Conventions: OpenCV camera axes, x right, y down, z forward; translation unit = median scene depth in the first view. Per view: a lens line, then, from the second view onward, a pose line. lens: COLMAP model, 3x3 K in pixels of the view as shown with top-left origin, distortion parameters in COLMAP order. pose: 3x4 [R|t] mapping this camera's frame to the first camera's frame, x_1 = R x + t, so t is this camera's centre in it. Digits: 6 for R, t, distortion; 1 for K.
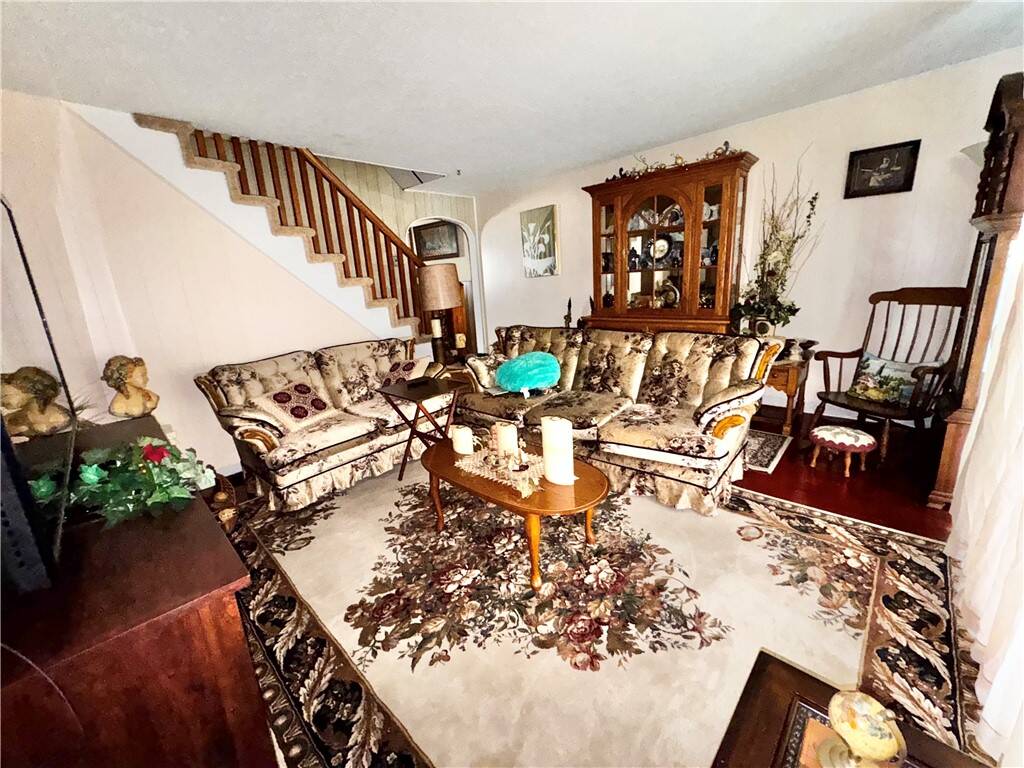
lens RADIAL K [[407.3, 0, 511.9], [0, 407.3, 383.2], [0, 0, 1]] dist [-0.002287, 0.000061]
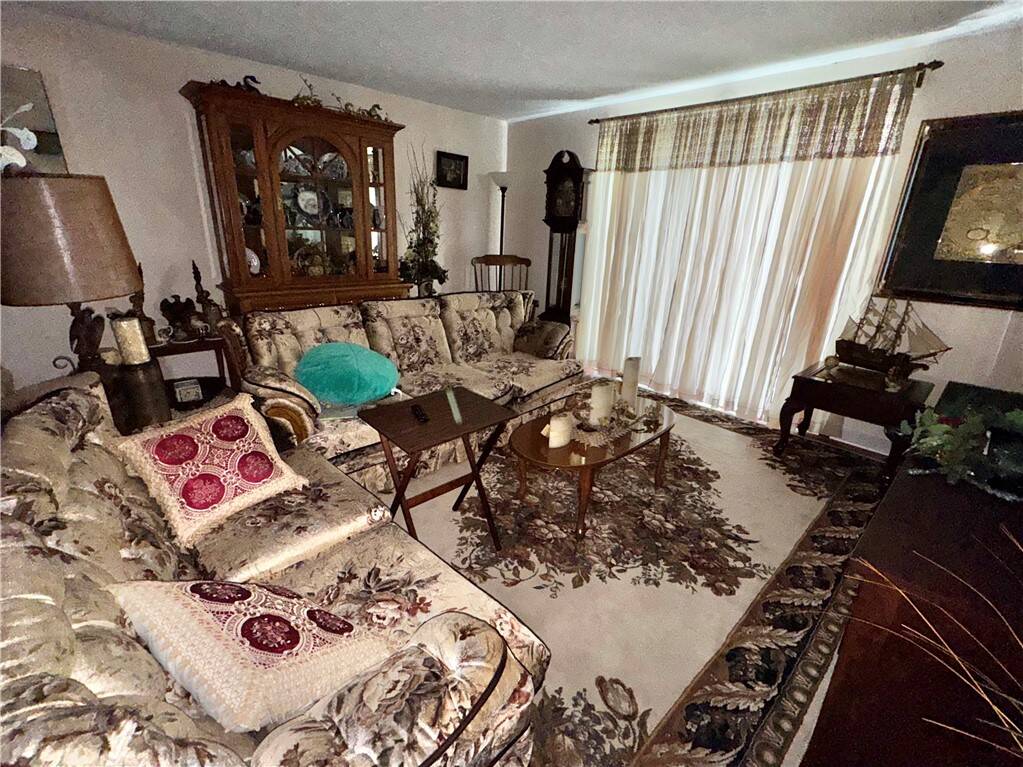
lens RADIAL K [[454.8, 0, 521.2], [0, 454.8, 367.6], [0, 0, 1]] dist [0.016031, 0.000038]
pose [[0.048105, -0.233406, 0.971189, -1.045044], [0.207749, 0.953389, 0.218838, -0.217422], [-0.976999, 0.191237, 0.094352, 0.978228]]
